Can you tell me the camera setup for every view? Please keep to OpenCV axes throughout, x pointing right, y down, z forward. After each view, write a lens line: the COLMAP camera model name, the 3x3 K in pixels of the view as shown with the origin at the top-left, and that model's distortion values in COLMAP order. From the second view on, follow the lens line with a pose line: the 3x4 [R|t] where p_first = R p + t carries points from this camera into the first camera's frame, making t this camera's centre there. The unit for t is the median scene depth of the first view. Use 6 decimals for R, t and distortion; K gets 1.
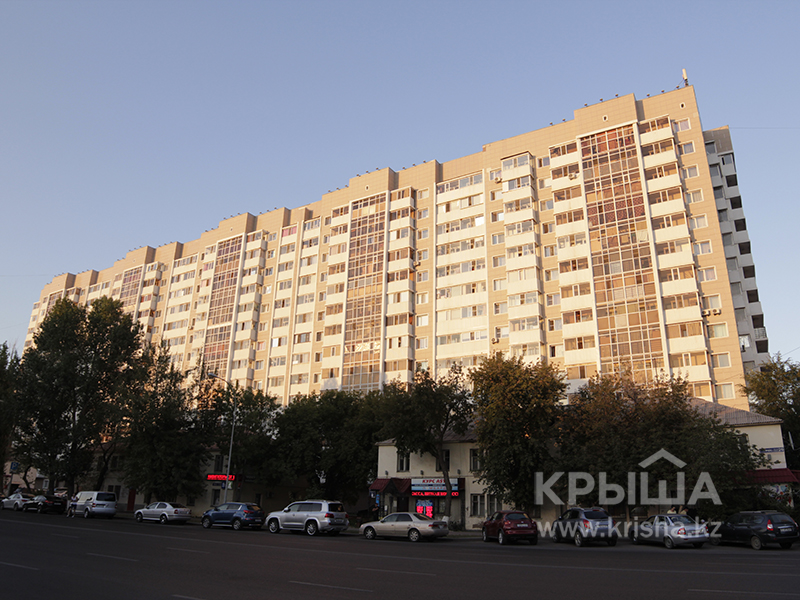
lens RADIAL K [[597.6, 0, 400.2], [0, 597.6, 331.9], [0, 0, 1]] dist [-0.093984, 0.000786]
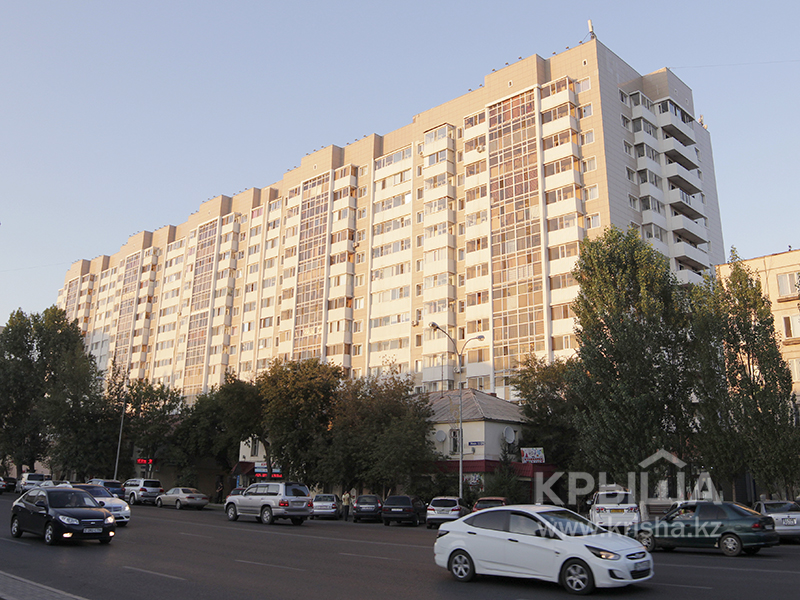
lens RADIAL K [[775.8, 0, 400.0], [0, 775.8, 300.0], [0, 0, 1]] dist [-0.099993, 0.002169]
pose [[0.970359, -0.052709, -0.235850, 0.406156], [0.061890, 0.997580, 0.031688, -0.061372], [0.233609, -0.045346, 0.971273, -0.234955]]
